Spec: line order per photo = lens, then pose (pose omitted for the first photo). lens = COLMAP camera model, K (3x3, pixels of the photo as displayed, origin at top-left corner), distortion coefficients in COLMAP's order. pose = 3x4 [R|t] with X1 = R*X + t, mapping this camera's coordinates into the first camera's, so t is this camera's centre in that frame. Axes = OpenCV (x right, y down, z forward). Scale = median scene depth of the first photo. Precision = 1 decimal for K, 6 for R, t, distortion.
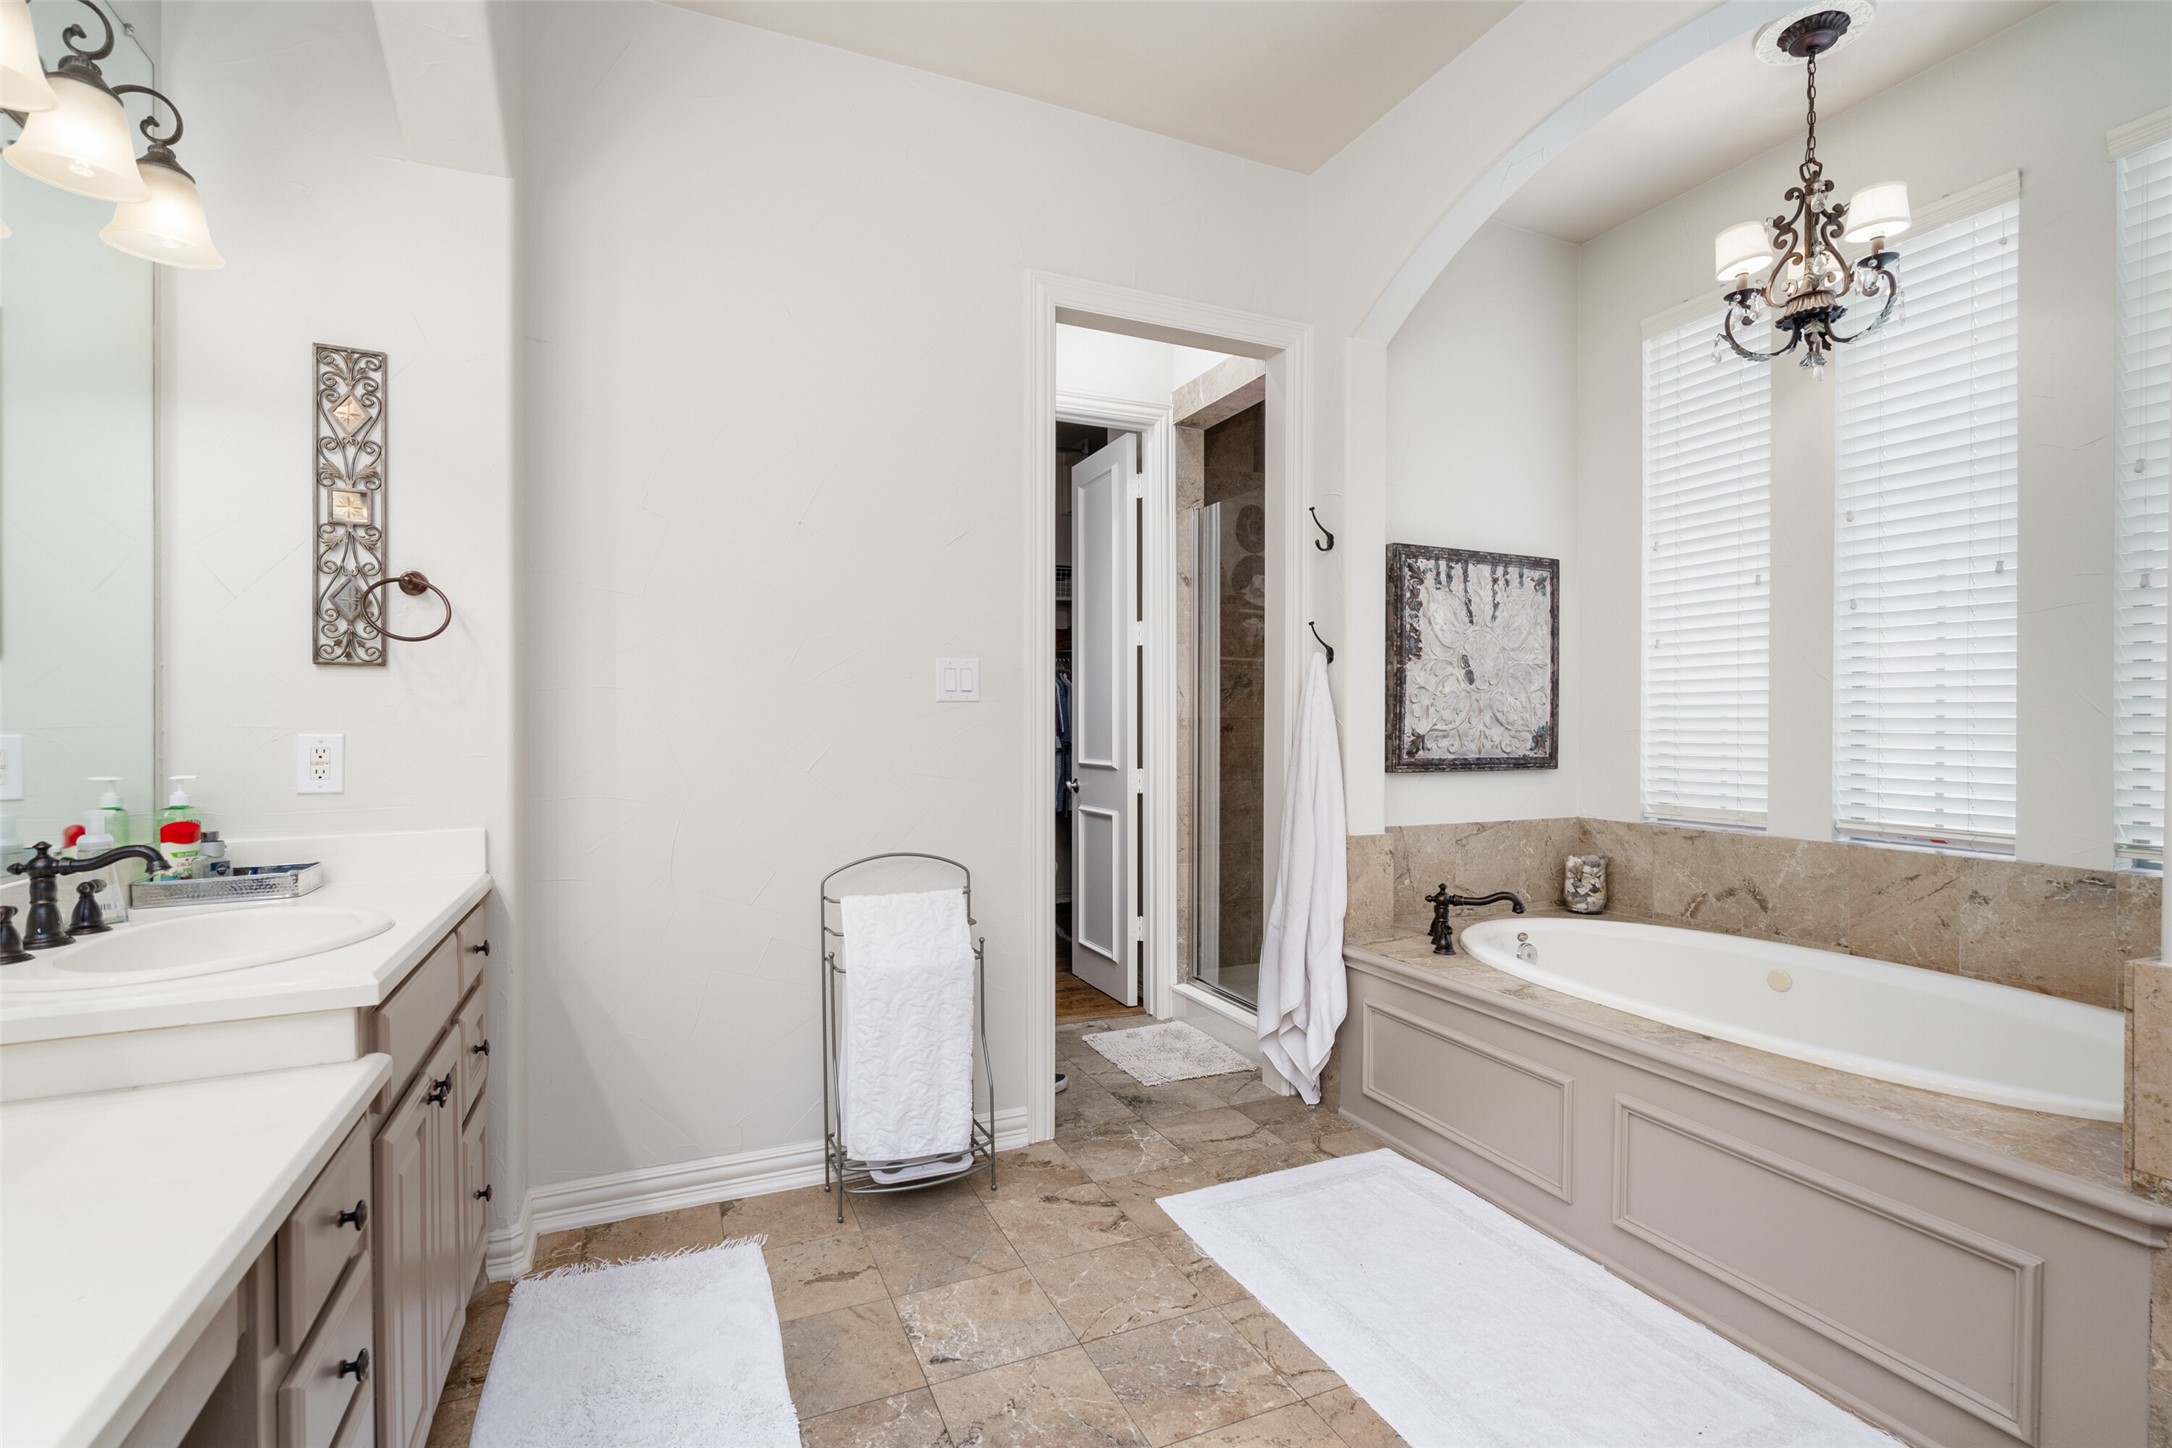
lens RADIAL K [[992.3, 0, 1082.9], [0, 992.3, 726.5], [0, 0, 1]] dist [0.010035, 0.000221]
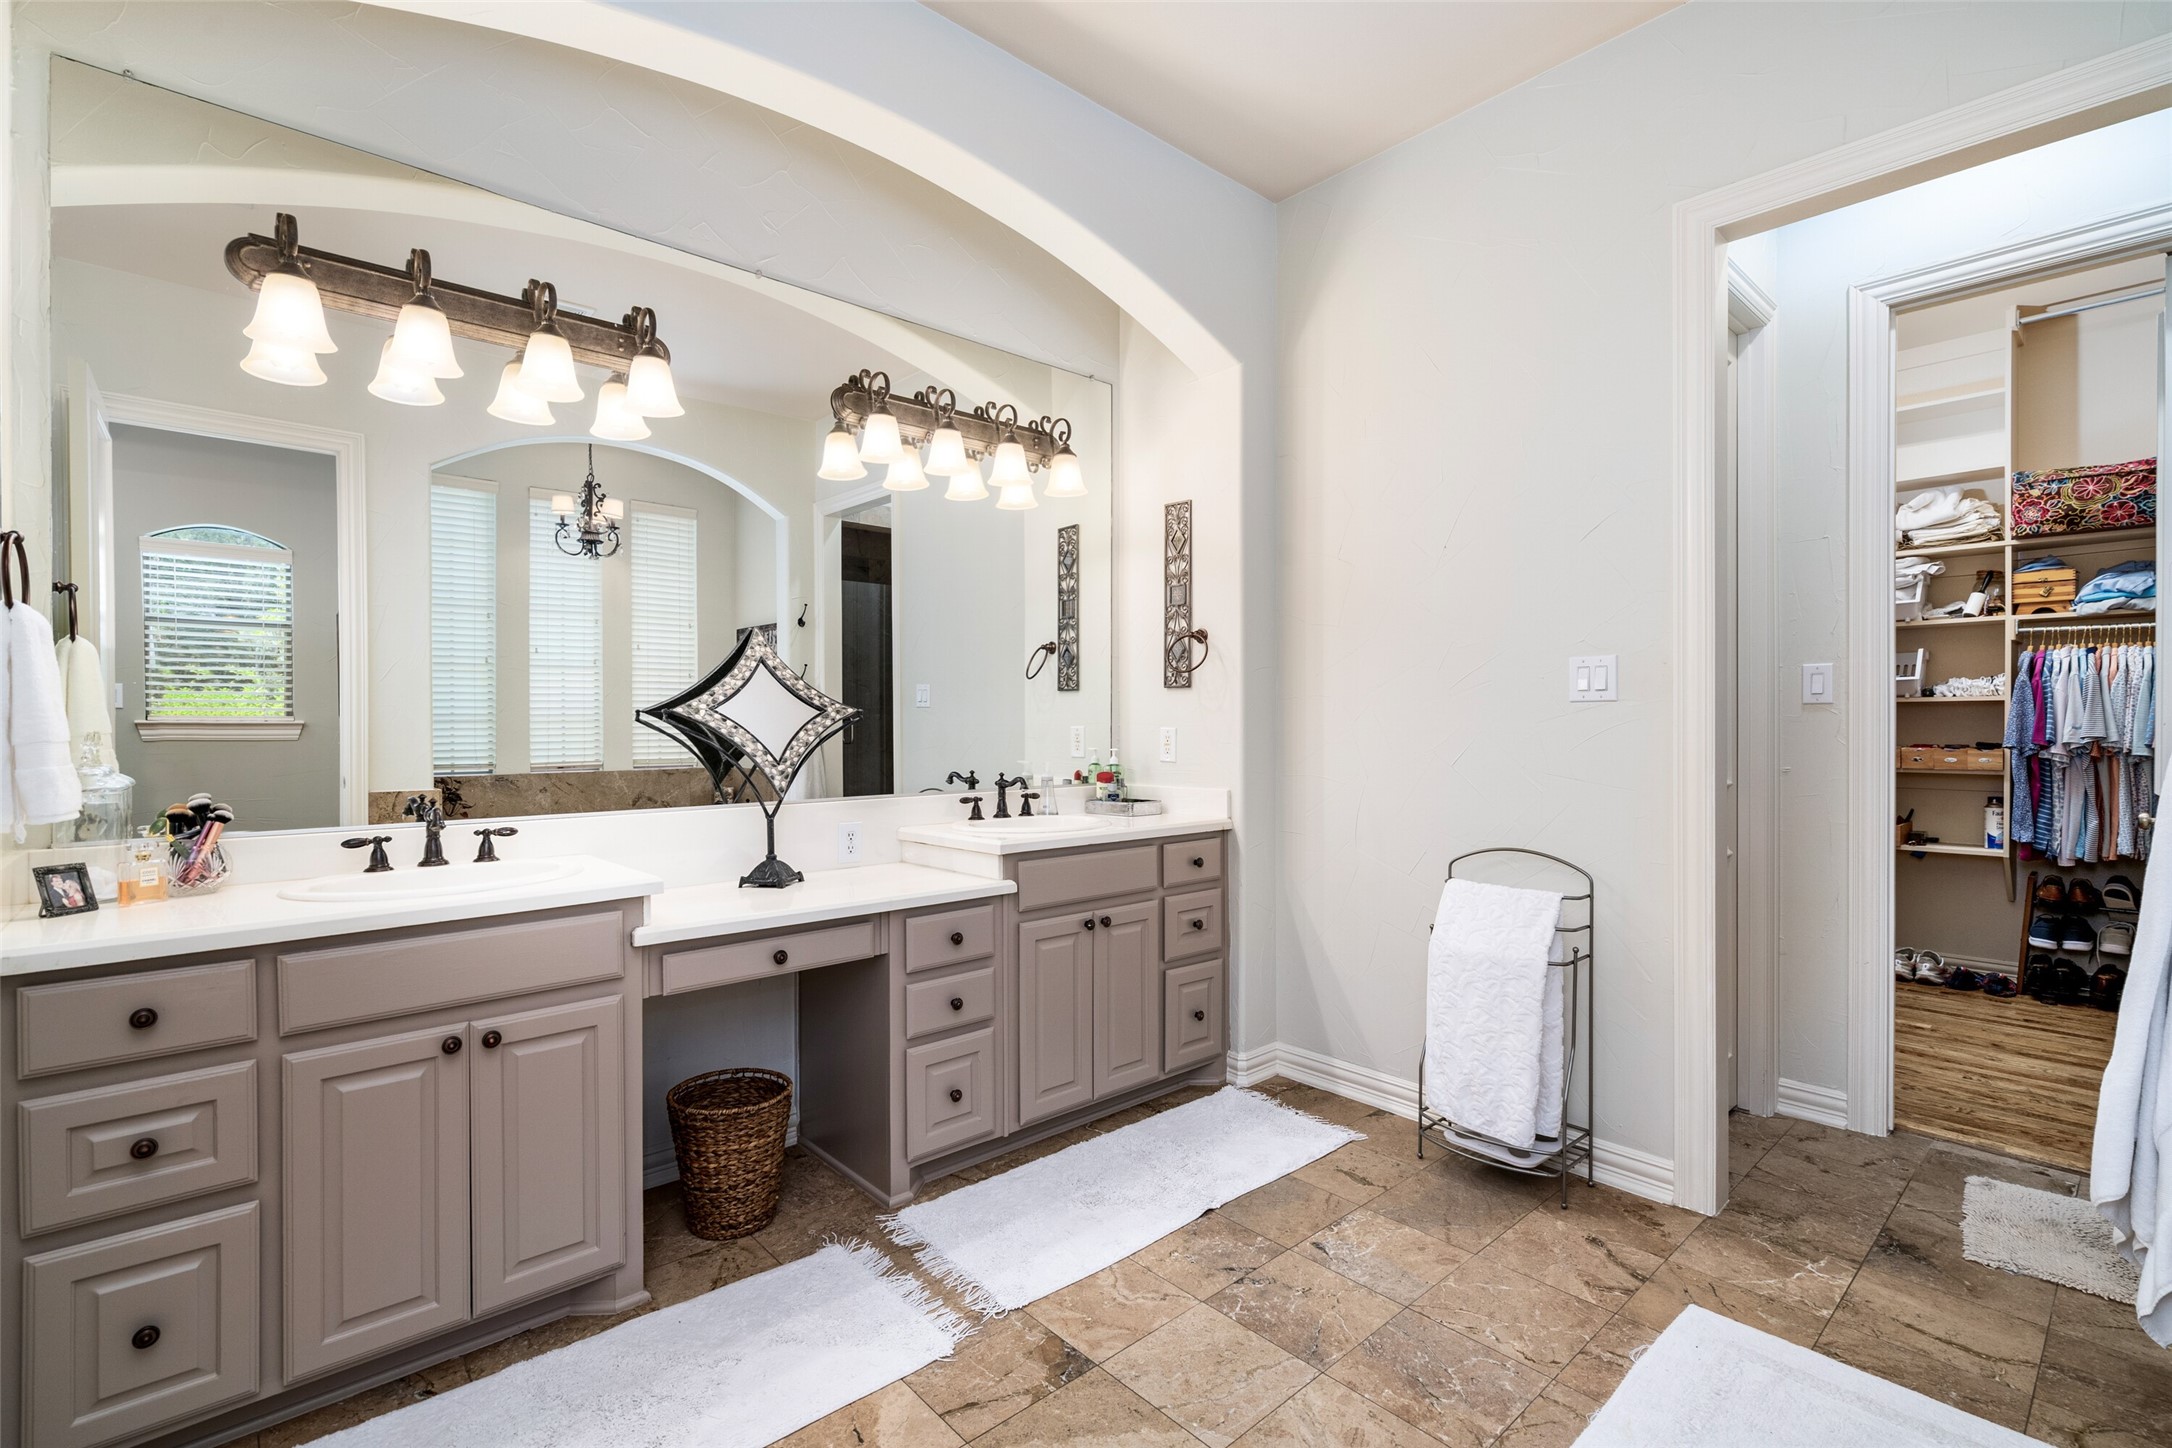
lens RADIAL K [[992.3, 0, 1078.8], [0, 992.3, 721.1], [0, 0, 1]] dist [0.010035, 0.000221]
pose [[0.313593, 0.005262, -0.949543, 0.732203], [-0.005901, 0.999976, 0.003593, -0.007248], [0.949539, 0.004477, 0.313616, 0.269171]]
